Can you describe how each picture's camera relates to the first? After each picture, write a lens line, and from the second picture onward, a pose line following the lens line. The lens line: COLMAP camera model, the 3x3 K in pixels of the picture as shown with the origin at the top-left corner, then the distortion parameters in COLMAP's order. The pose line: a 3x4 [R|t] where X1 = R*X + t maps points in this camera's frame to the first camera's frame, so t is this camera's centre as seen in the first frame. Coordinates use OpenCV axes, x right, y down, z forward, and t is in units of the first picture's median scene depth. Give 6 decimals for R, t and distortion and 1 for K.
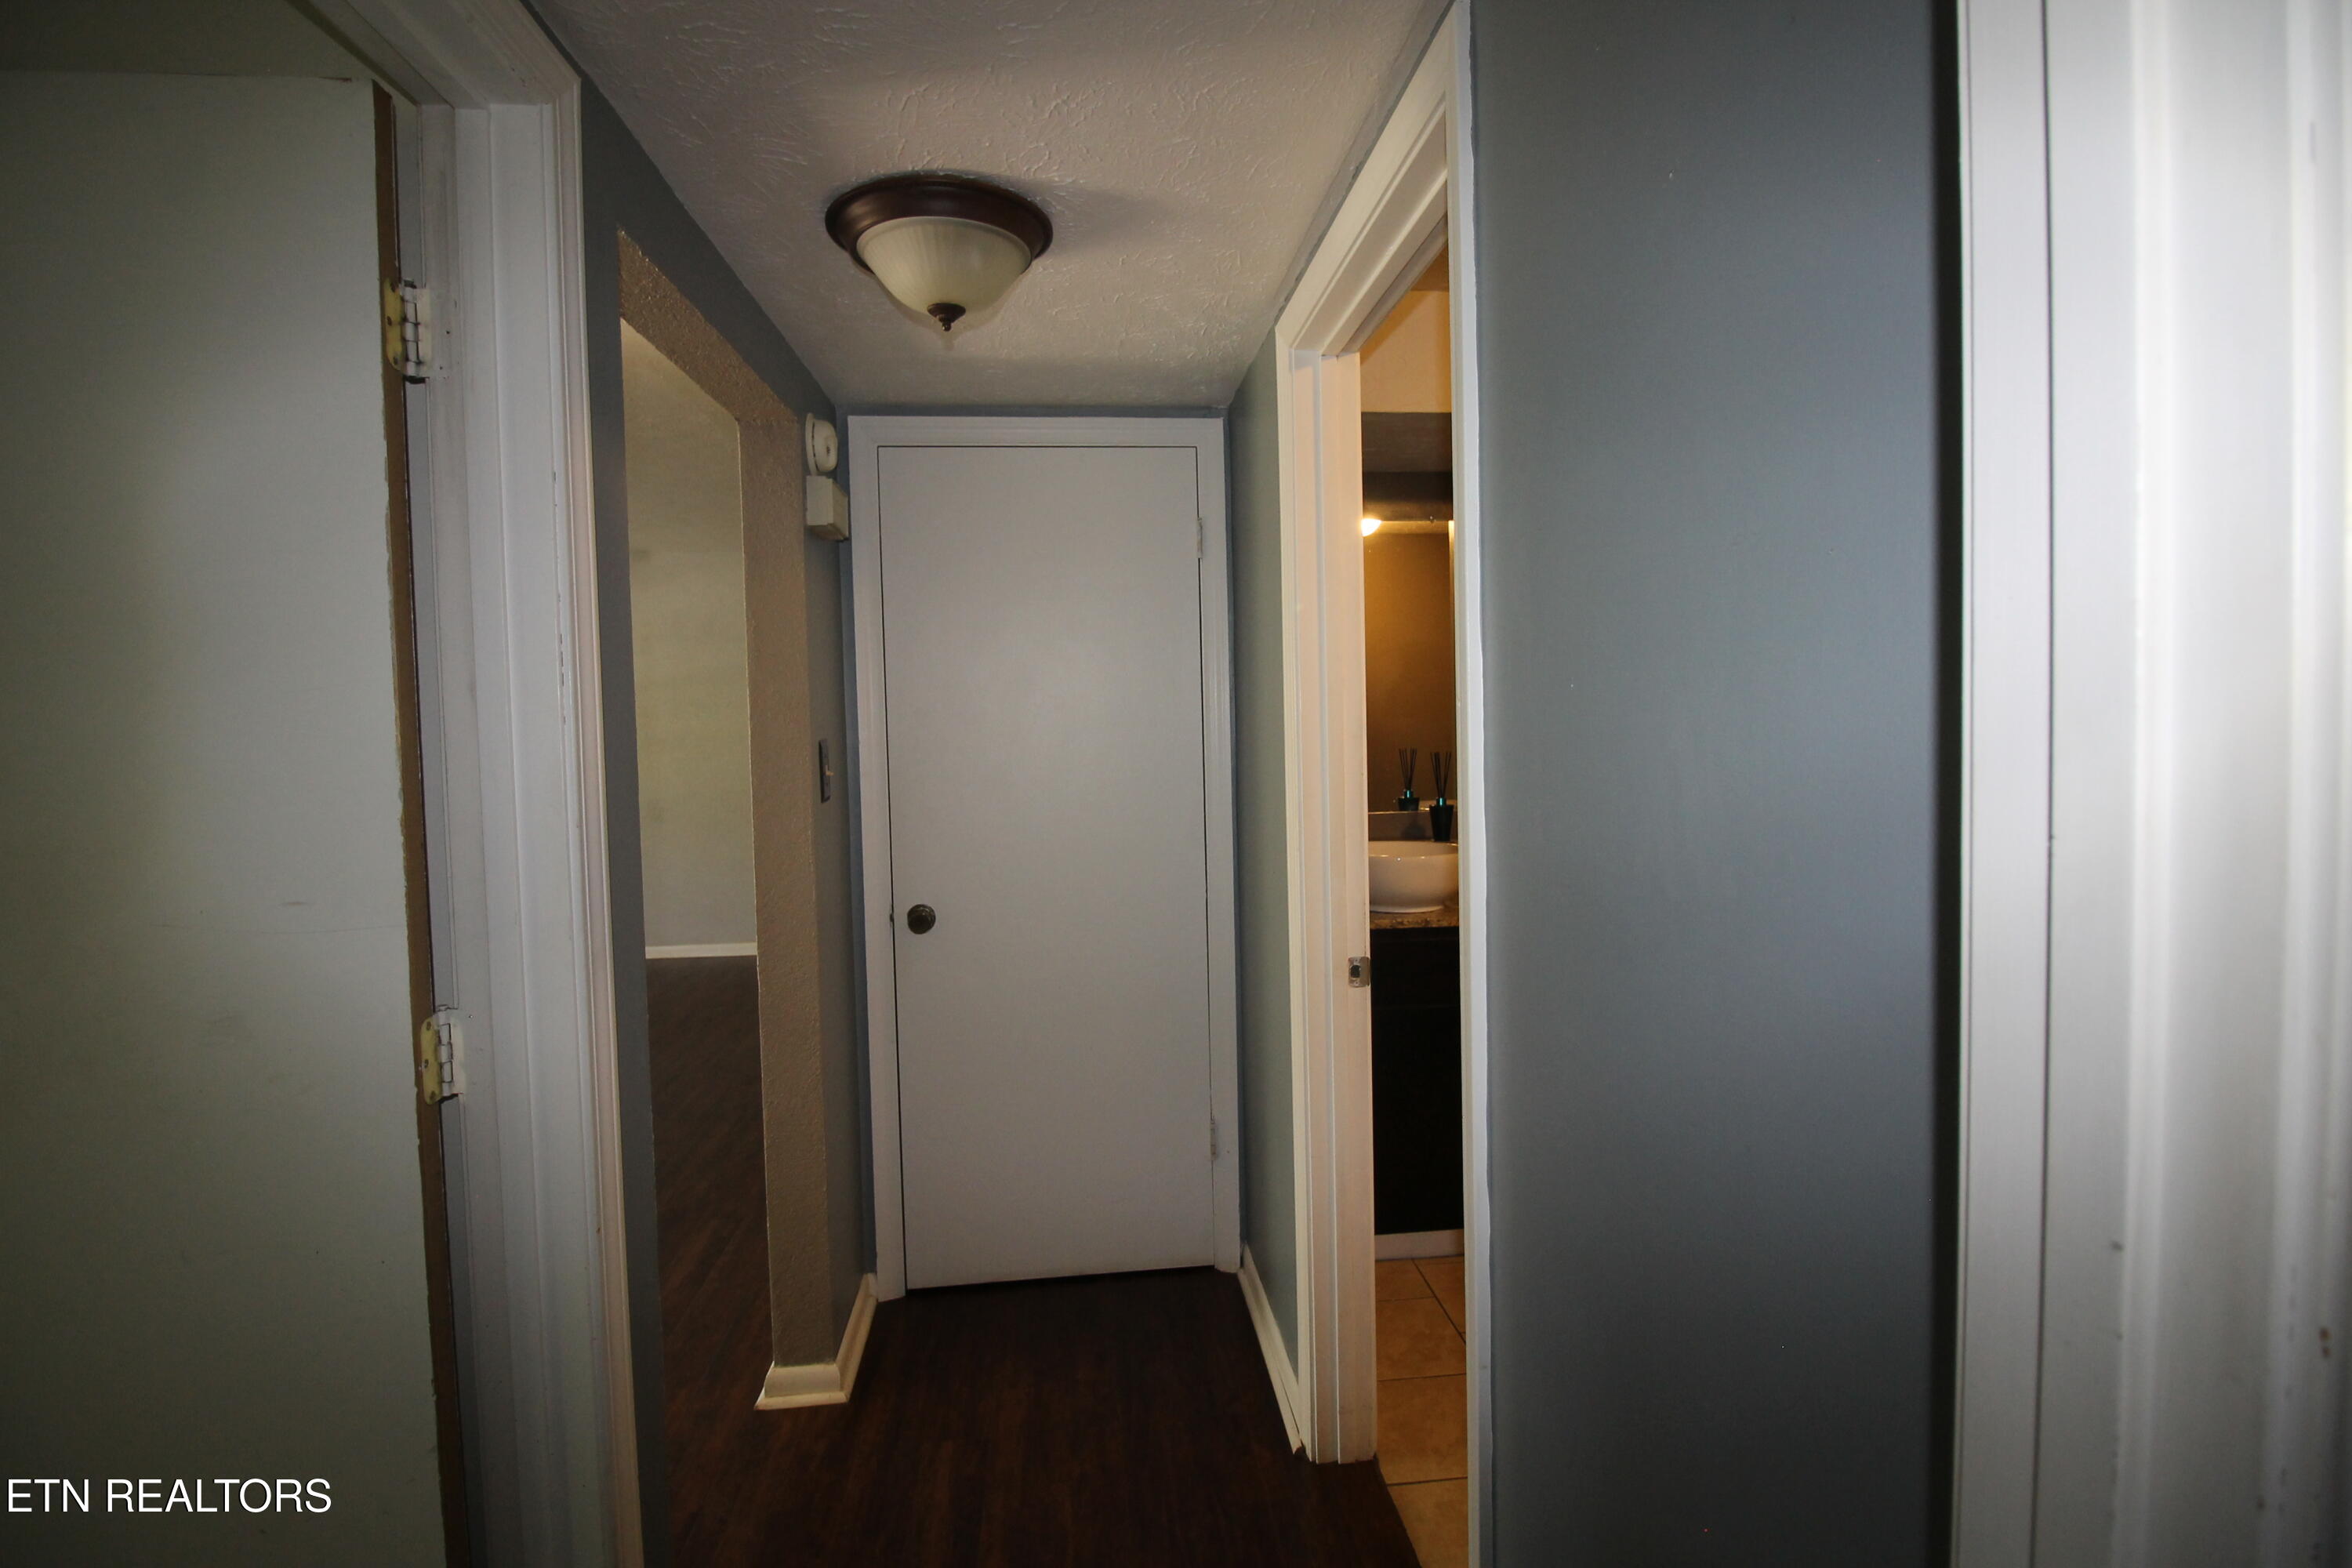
lens RADIAL K [[1109.7, 0, 1181.3], [0, 1109.7, 783.4], [0, 0, 1]] dist [-0.008888, -0.009933]
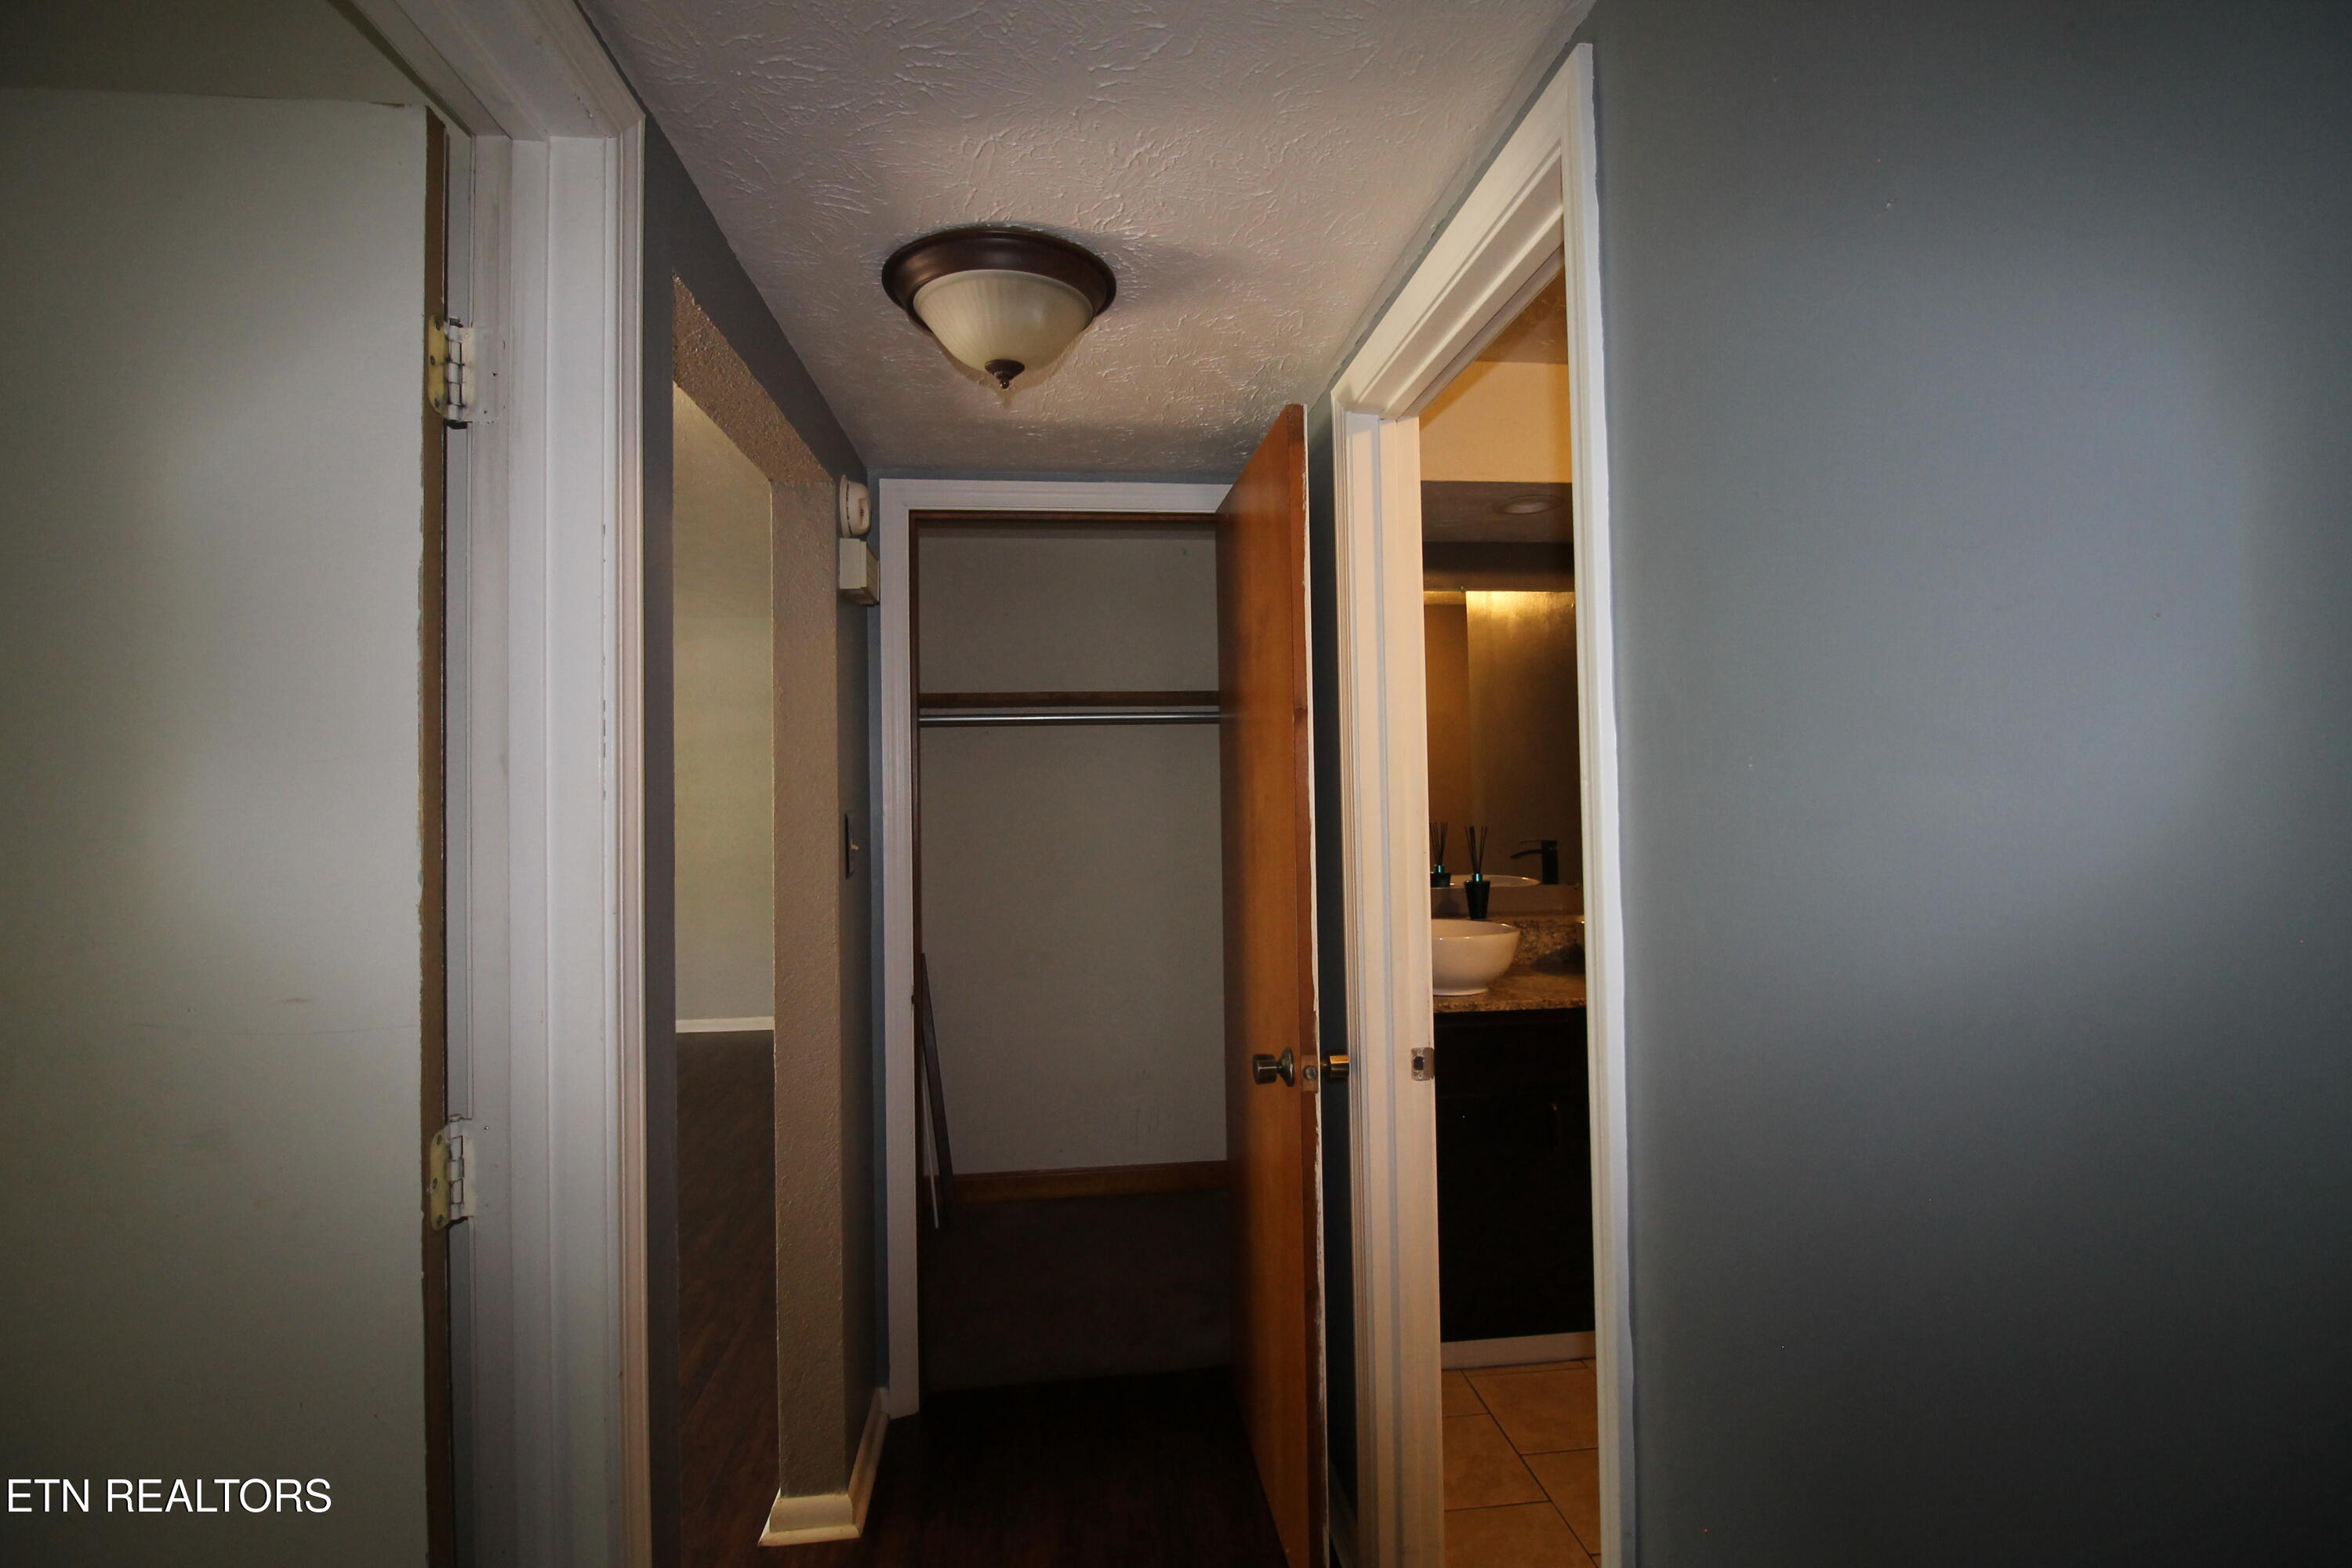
lens RADIAL K [[1109.7, 0, 1180.0], [0, 1109.7, 779.5], [0, 0, 1]] dist [-0.008888, -0.009933]
pose [[0.999948, 0.005620, 0.008460, -0.074017], [-0.005057, 0.997861, -0.065181, -0.010369], [-0.008808, 0.065135, 0.997838, 0.071822]]
